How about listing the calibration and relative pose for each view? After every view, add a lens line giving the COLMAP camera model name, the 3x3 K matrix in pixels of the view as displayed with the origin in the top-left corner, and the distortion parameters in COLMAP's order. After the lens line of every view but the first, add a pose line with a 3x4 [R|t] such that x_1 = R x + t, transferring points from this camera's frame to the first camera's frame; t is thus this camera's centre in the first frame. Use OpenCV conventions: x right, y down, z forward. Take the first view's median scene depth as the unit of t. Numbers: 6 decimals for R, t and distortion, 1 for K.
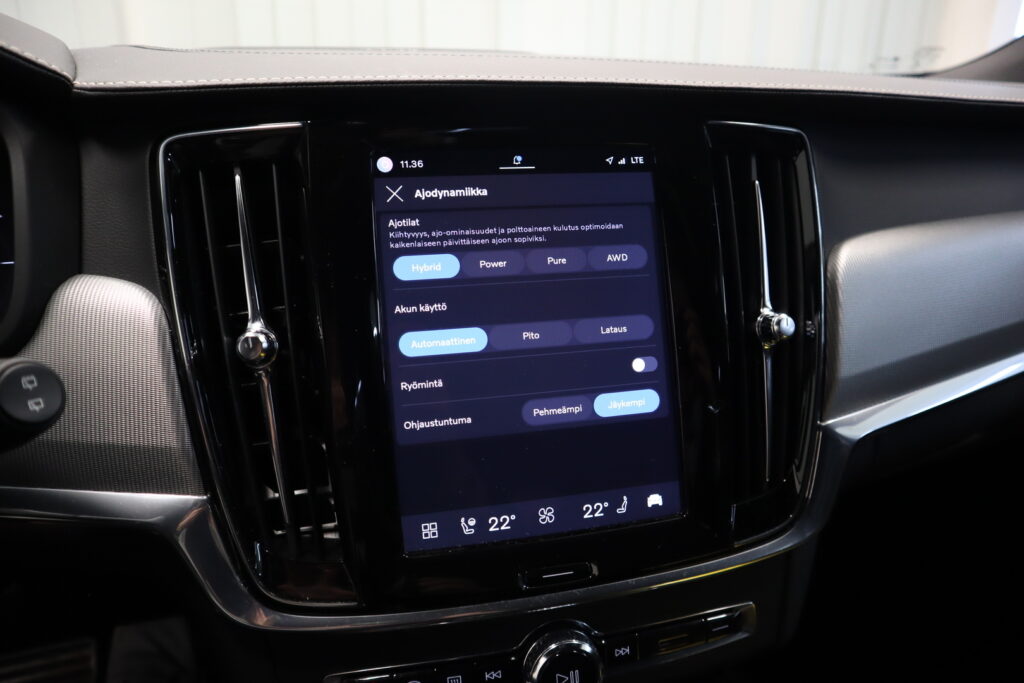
lens RADIAL K [[713.3, 0, 515.7], [0, 713.3, 346.2], [0, 0, 1]] dist [-0.114174, 0.074417]
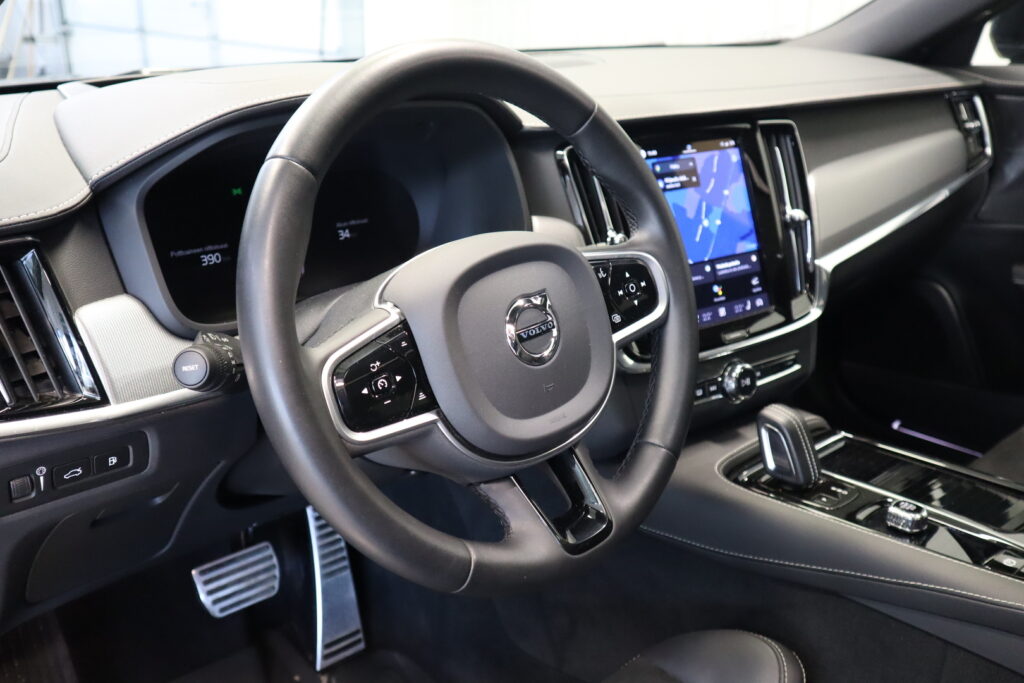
lens RADIAL K [[947.2, 0, 512.0], [0, 947.2, 341.5], [0, 0, 1]] dist [0.002277, 0.000648]
pose [[0.936546, -0.130454, 0.325365, -1.535068], [0.125983, 0.991419, 0.034870, 0.150344], [-0.327122, 0.008333, 0.944945, -1.542357]]
